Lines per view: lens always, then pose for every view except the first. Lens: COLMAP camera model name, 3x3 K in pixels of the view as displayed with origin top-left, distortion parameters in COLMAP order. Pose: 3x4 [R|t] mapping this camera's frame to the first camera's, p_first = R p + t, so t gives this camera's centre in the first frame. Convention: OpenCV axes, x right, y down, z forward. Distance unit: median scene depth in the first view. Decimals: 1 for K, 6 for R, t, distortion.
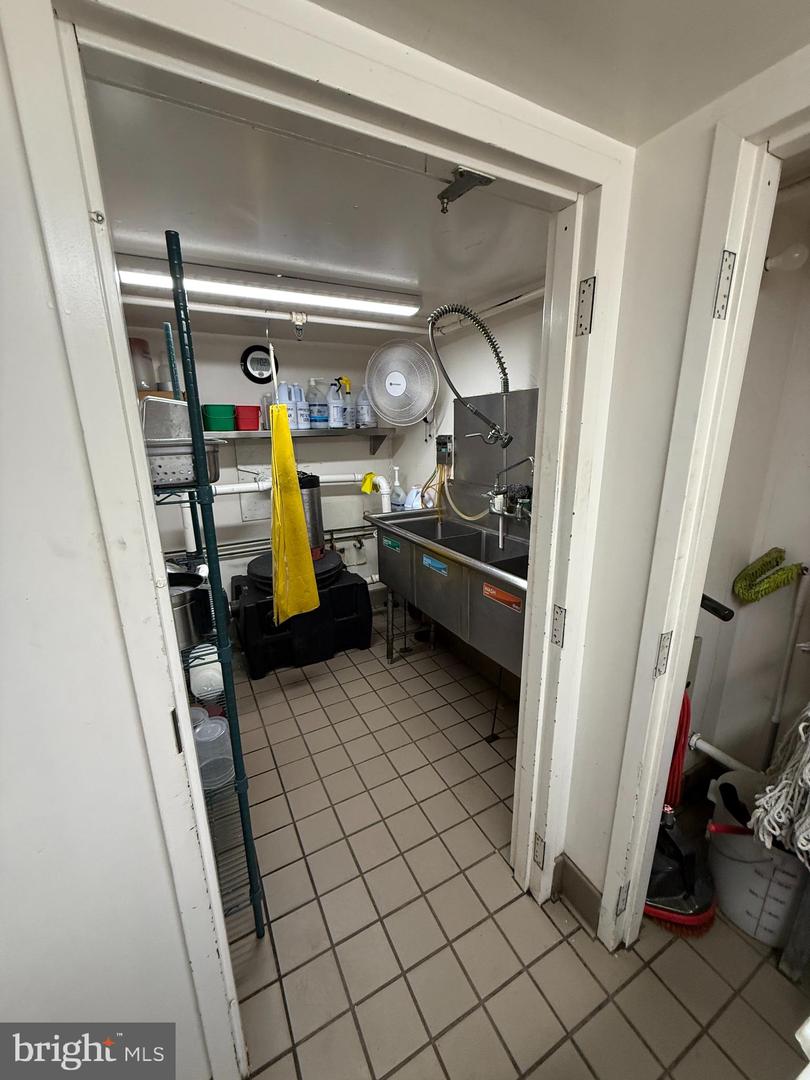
lens RADIAL K [[429.1, 0, 405.1], [0, 429.1, 538.4], [0, 0, 1]] dist [-0.000142, -0.000122]
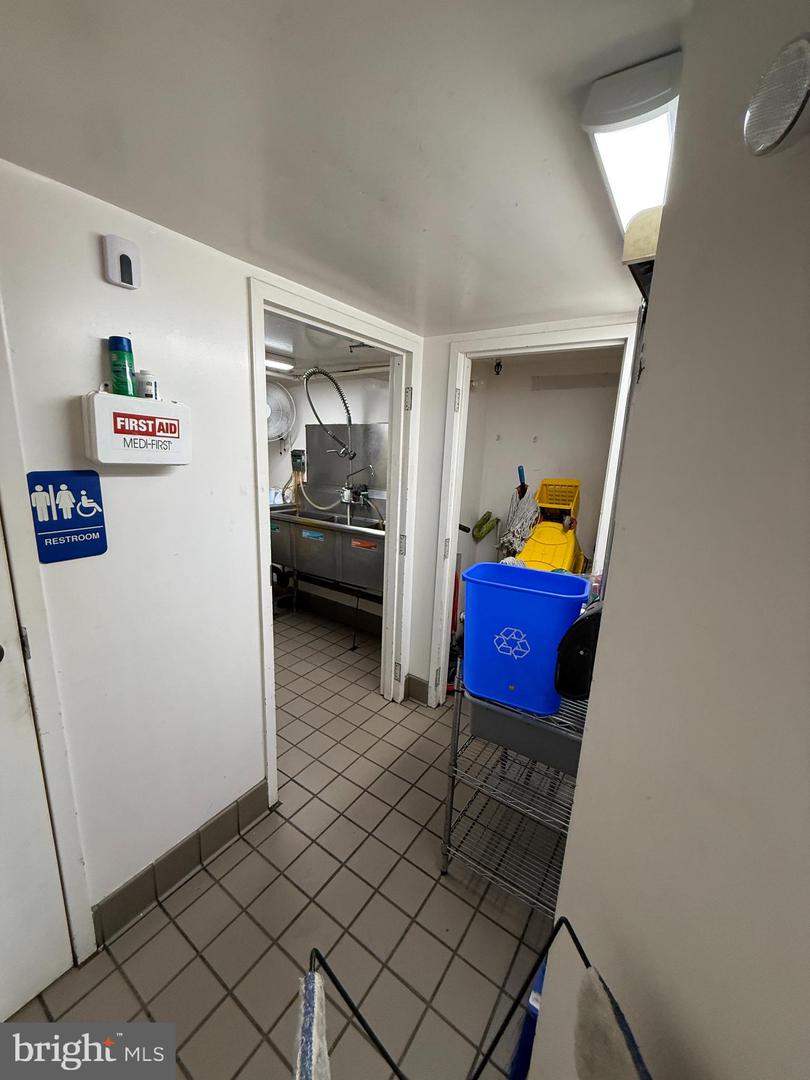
lens RADIAL K [[429.1, 0, 405.1], [0, 429.1, 538.4], [0, 0, 1]] dist [-0.000142, -0.000122]
pose [[0.888022, -0.049920, 0.457084, -0.339070], [0.066306, 0.997602, -0.019867, 0.126235], [-0.454996, 0.047949, 0.889202, -0.497551]]
